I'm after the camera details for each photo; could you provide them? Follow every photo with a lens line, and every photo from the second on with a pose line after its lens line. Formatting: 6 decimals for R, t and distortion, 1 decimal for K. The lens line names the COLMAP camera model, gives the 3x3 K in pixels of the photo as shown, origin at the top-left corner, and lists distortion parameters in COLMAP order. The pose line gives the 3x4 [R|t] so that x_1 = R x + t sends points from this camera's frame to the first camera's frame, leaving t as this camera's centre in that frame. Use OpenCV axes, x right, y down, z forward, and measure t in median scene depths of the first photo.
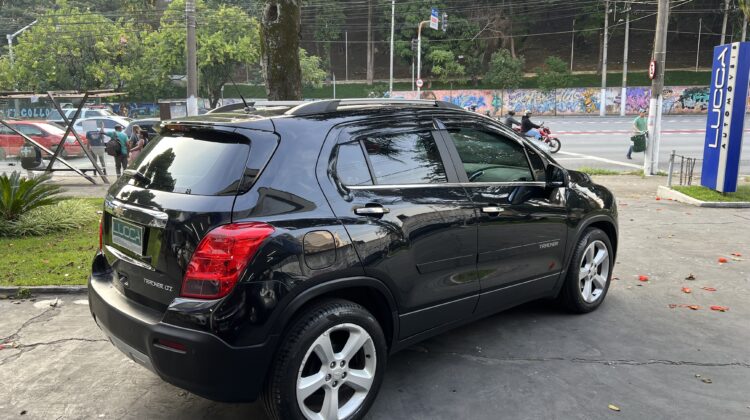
lens RADIAL K [[564.5, 0, 375.0], [0, 564.5, 210.0], [0, 0, 1]] dist [0.051610, -0.055242]
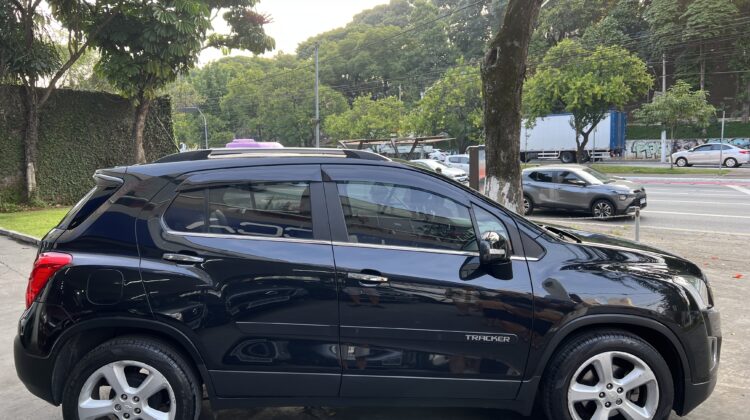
lens RADIAL K [[564.5, 0, 375.0], [0, 564.5, 210.0], [0, 0, 1]] dist [0.051610, -0.055242]
pose [[0.764517, 0.068640, -0.640938, 0.266075], [-0.114427, 0.992974, -0.030150, -0.027273], [0.634366, 0.096391, 0.767000, 0.124254]]
